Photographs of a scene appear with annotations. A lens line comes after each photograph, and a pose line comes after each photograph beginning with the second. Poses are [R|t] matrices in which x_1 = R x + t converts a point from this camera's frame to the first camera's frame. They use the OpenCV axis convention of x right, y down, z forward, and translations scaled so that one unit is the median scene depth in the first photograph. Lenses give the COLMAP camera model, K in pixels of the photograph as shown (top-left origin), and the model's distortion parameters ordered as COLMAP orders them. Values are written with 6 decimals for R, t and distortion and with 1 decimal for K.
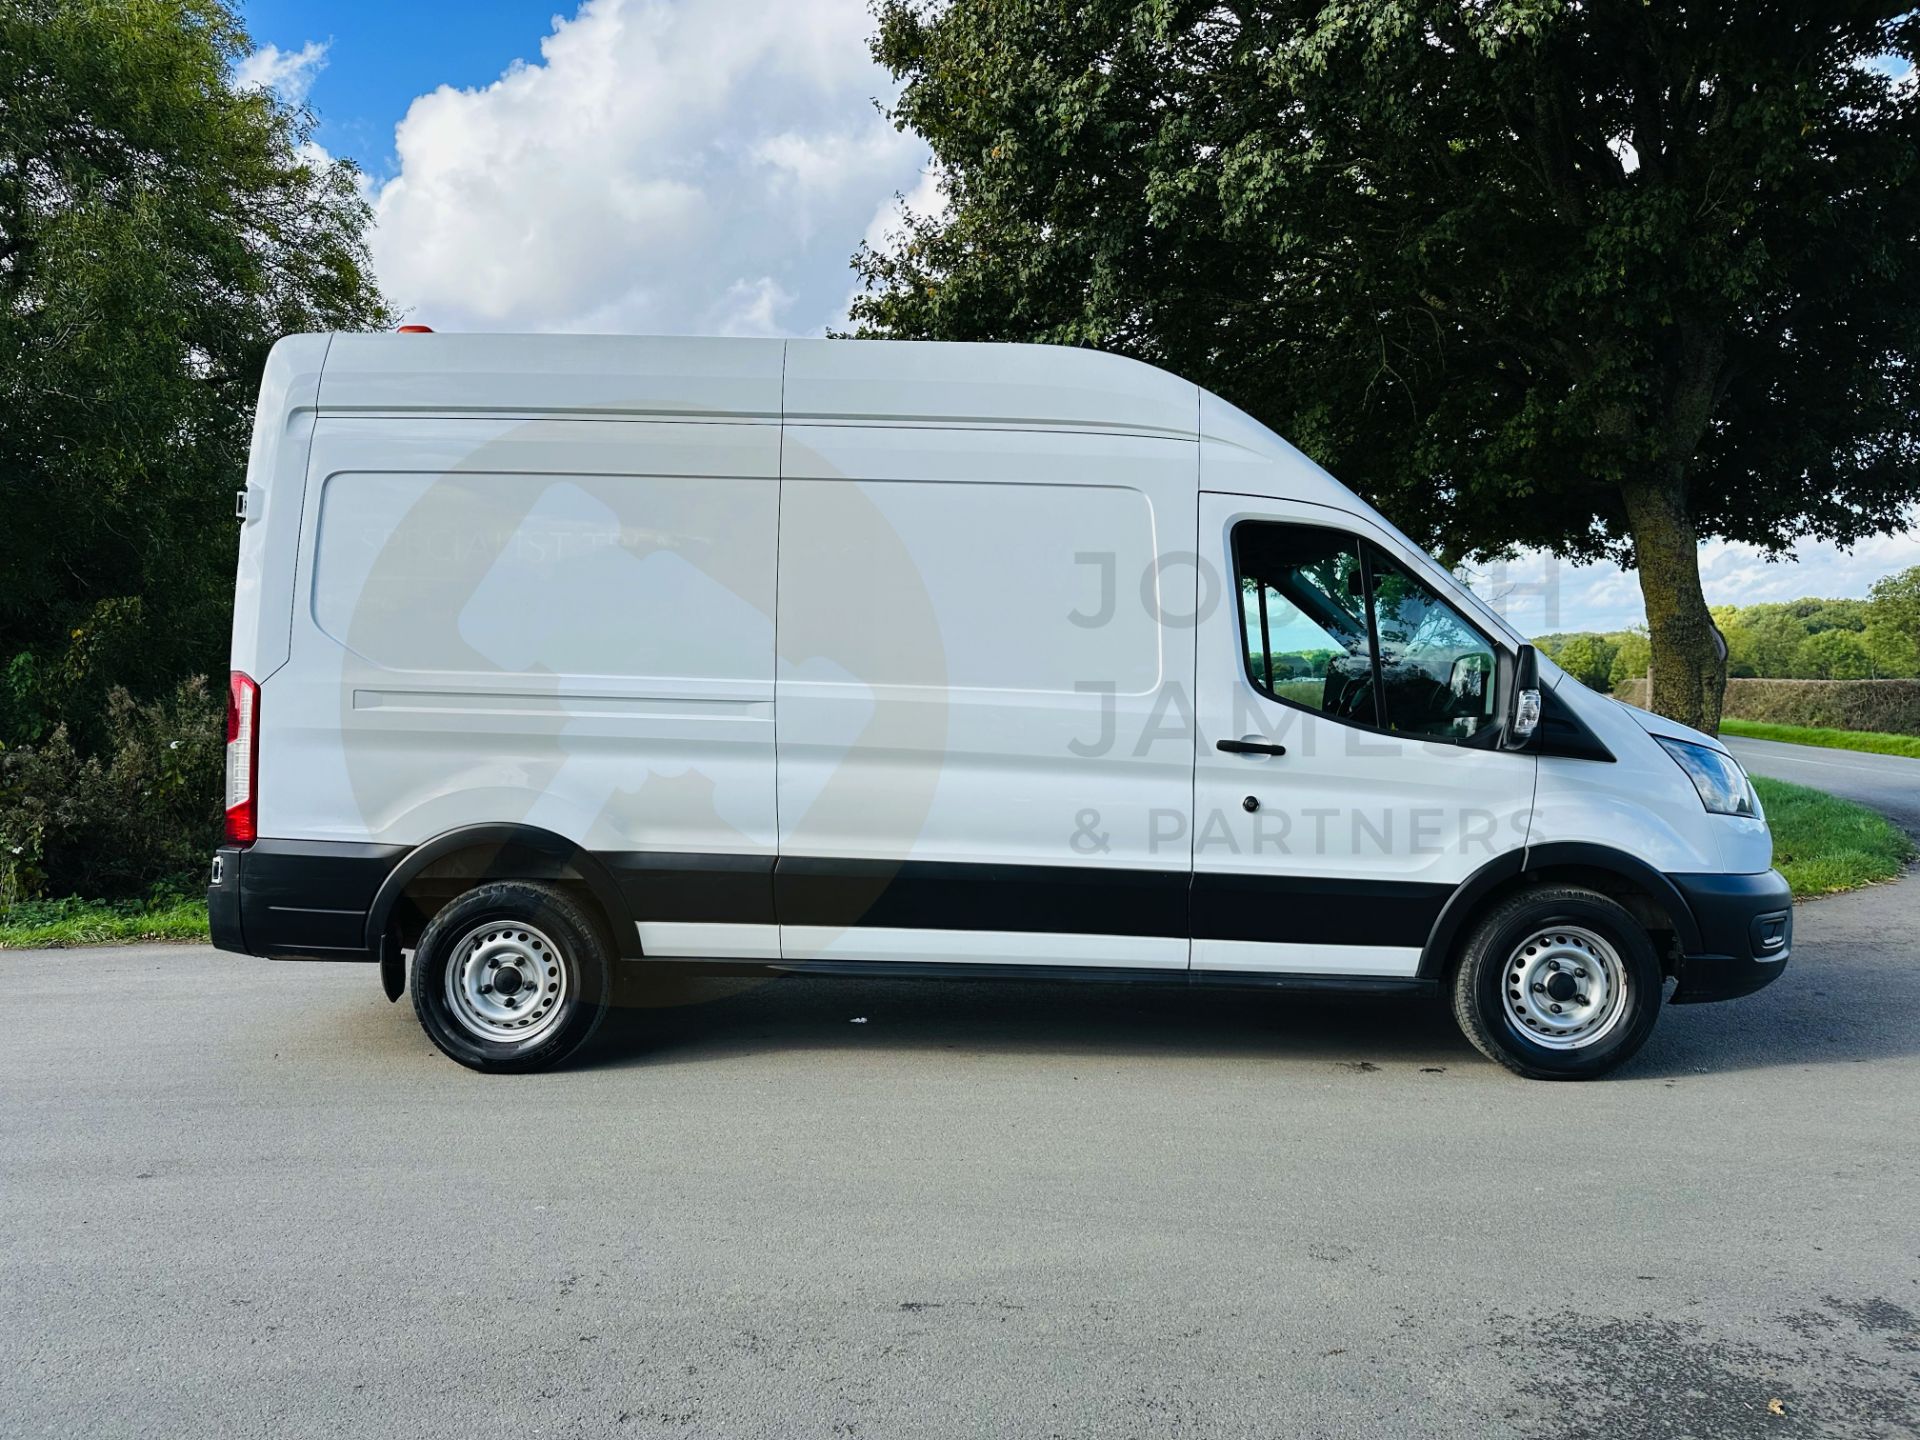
lens RADIAL K [[1354.5, 0, 937.2], [0, 1354.5, 676.9], [0, 0, 1]] dist [0.090414, -0.142949]
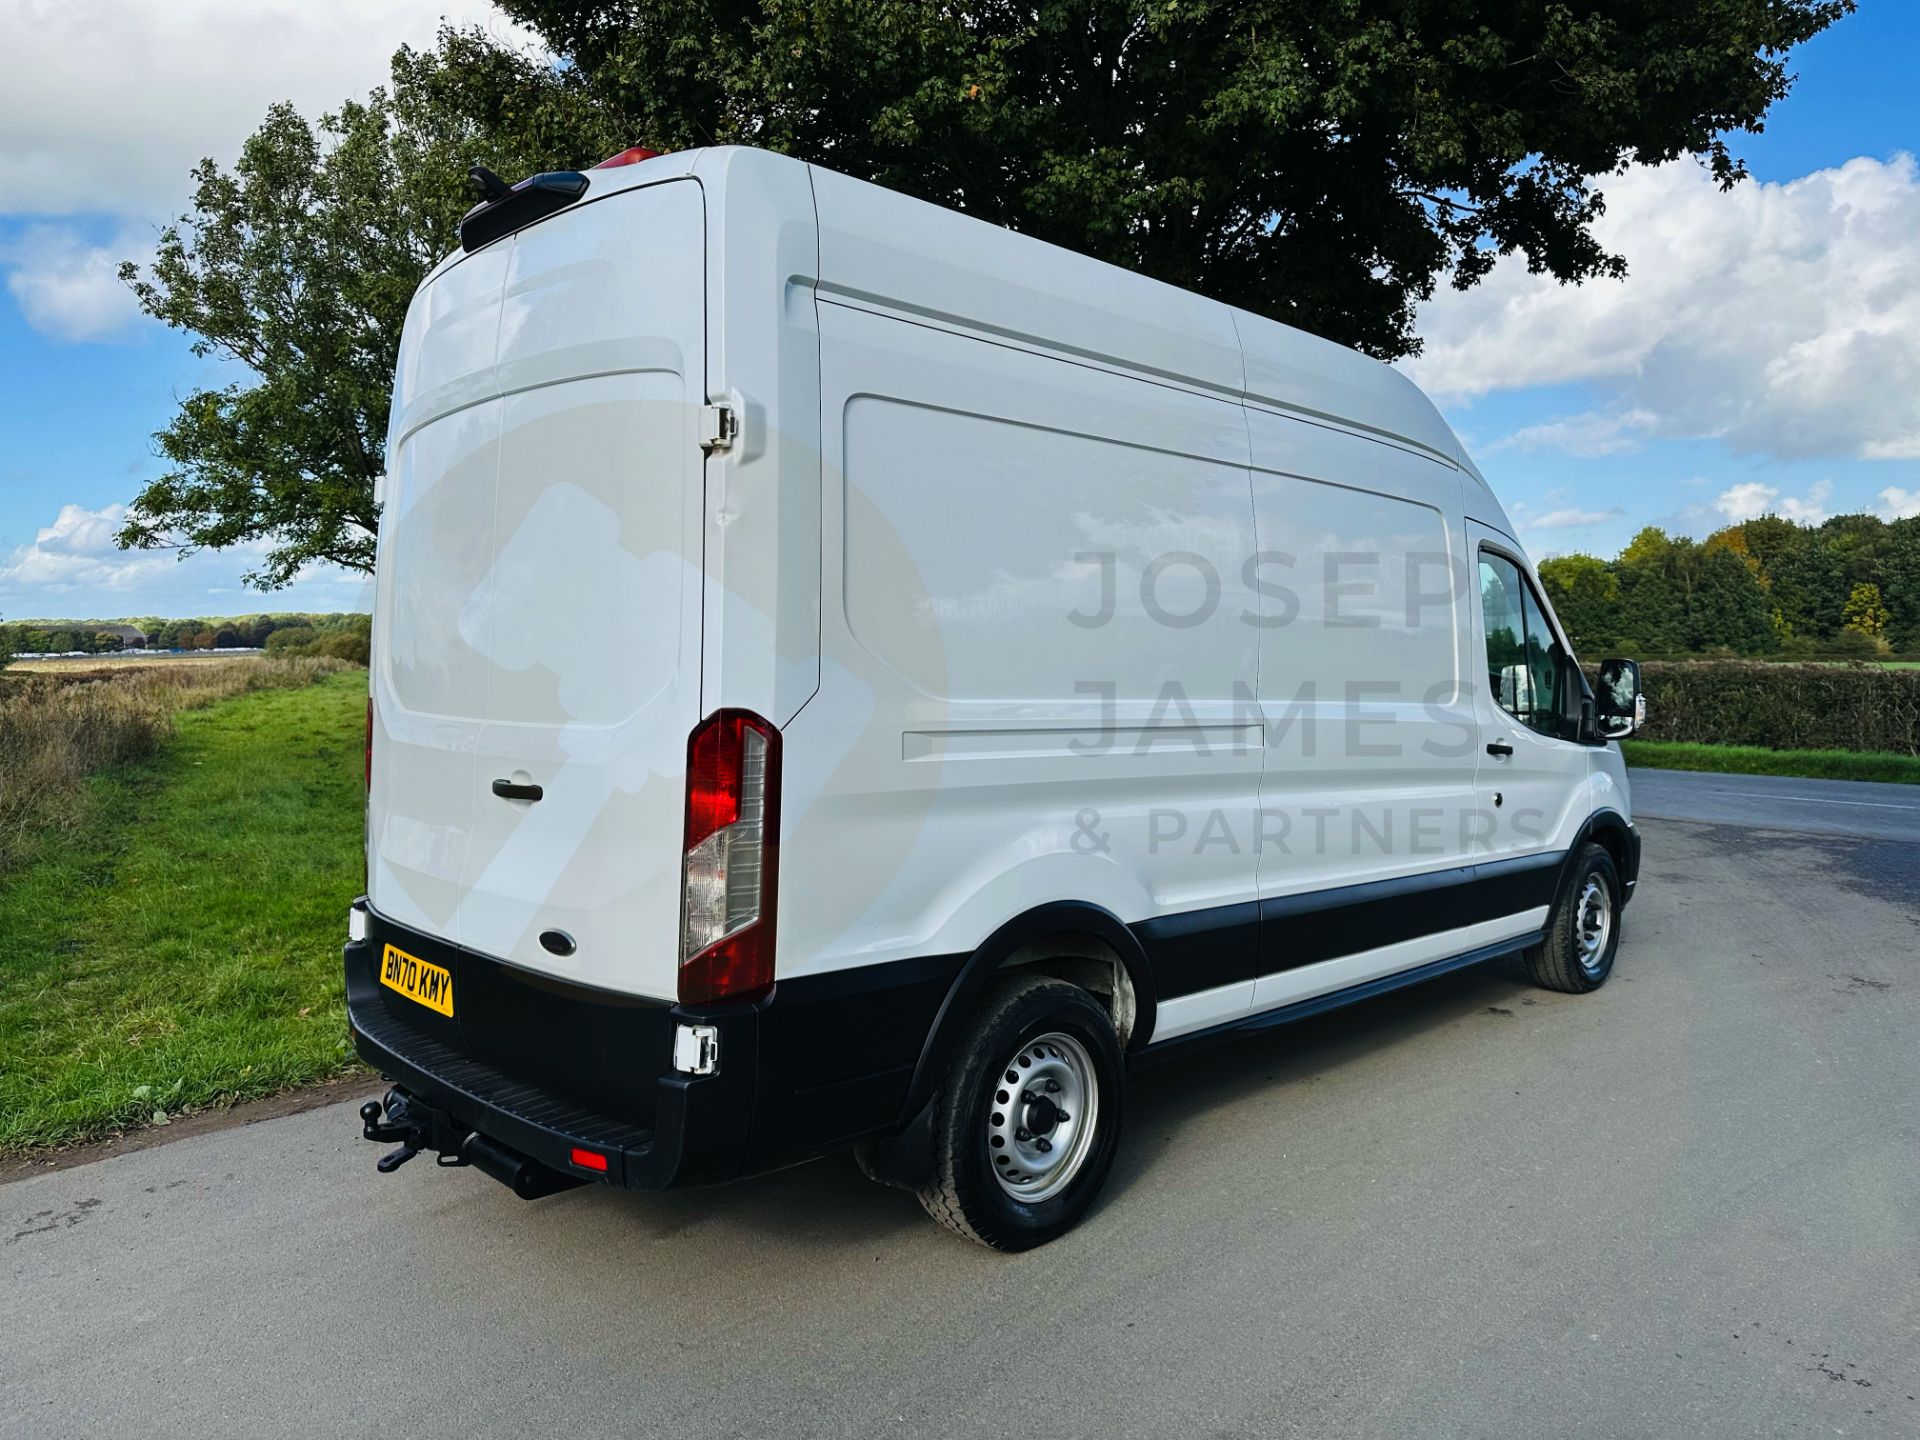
lens RADIAL K [[1354.5, 0, 937.2], [0, 1354.5, 676.9], [0, 0, 1]] dist [0.090414, -0.142949]
pose [[0.701830, -0.016172, 0.712160, -0.887629], [0.001229, 0.999768, 0.021492, -0.031169], [-0.712343, -0.014208, 0.701688, 0.531141]]
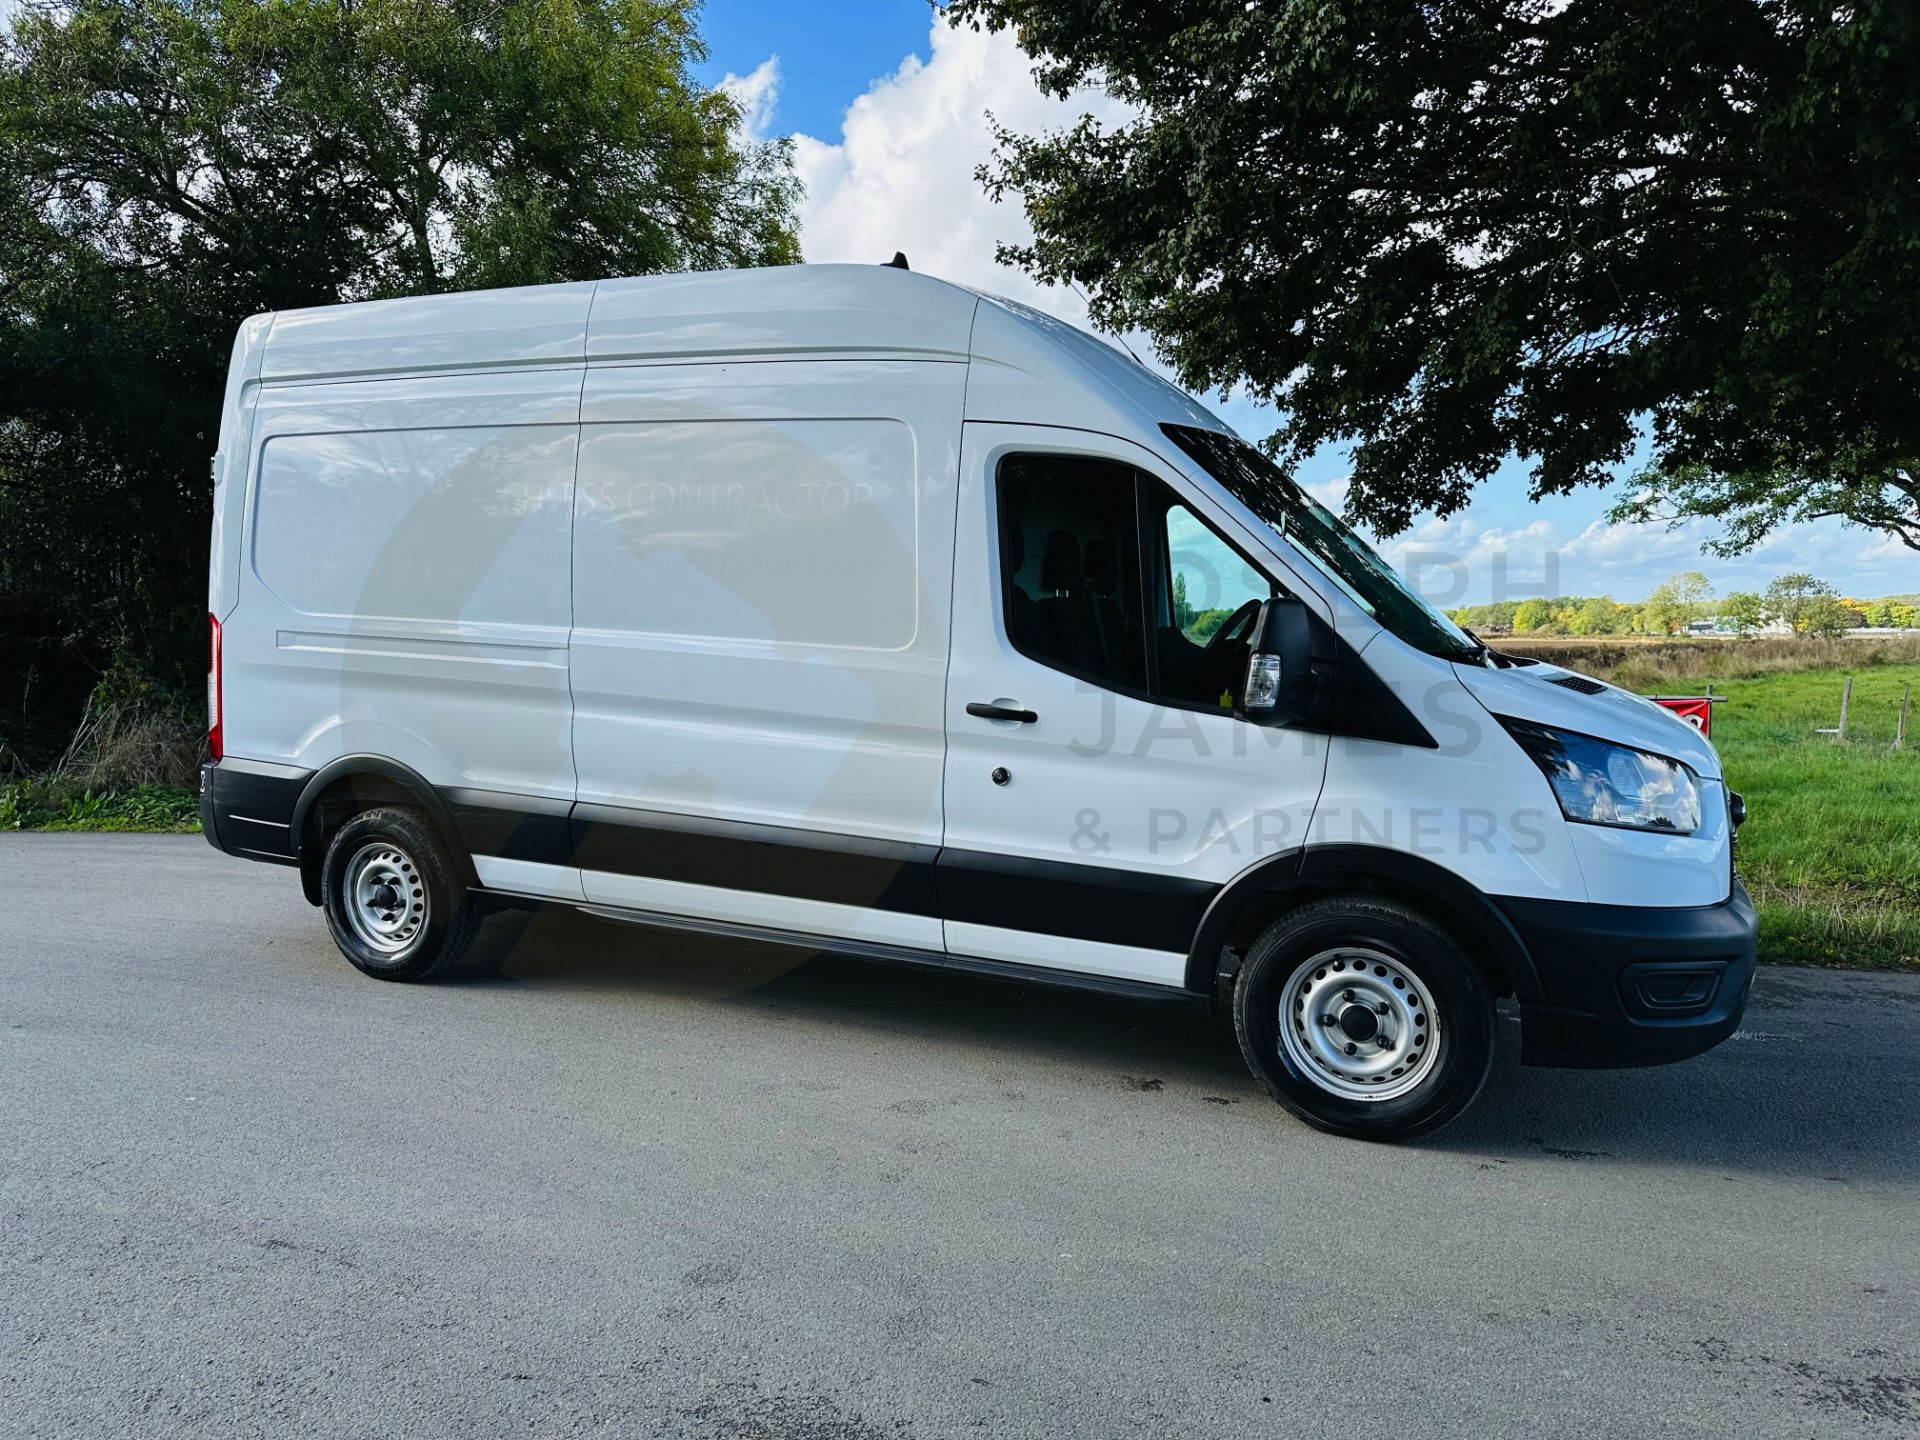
lens RADIAL K [[1341.1, 0, 960.0], [0, 1341.1, 720.0], [0, 0, 1]] dist [0.093937, -0.092592]
pose [[0.920093, 0.041264, -0.389521, 0.538471], [-0.012864, 0.997082, 0.075242, -0.008497], [0.391489, -0.064219, 0.917939, 0.186744]]
